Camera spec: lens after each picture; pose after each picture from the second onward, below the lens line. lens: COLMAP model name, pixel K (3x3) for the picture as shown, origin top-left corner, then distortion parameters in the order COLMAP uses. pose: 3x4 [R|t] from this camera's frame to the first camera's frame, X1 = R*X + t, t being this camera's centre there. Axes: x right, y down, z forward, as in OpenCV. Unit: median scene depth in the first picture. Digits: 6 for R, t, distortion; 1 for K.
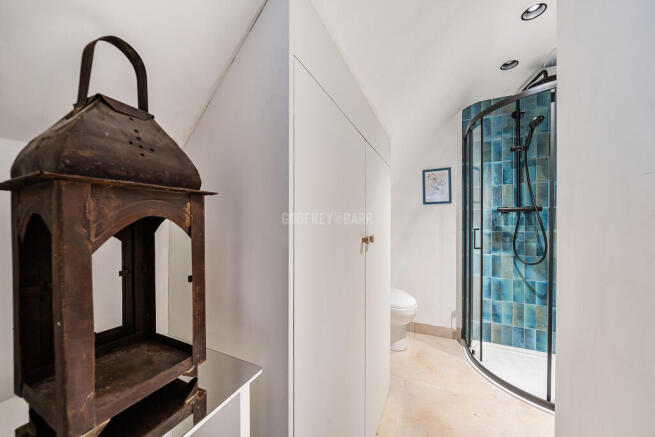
lens RADIAL K [[241.8, 0, 321.1], [0, 241.8, 223.0], [0, 0, 1]] dist [-0.002124, -0.000191]
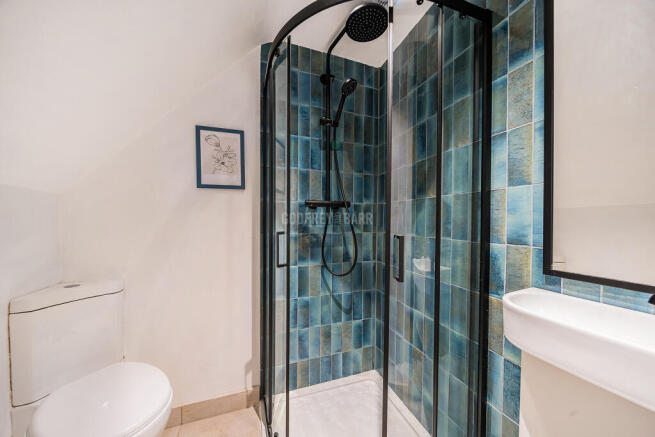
lens RADIAL K [[225.6, 0, 324.4], [0, 225.6, 223.4], [0, 0, 1]] dist [0.000311, 0.000043]
pose [[0.717665, 0.001048, 0.696388, 0.301776], [-0.000710, 0.999999, -0.000773, 0.004525], [-0.696388, 0.000060, 0.717665, 0.474129]]
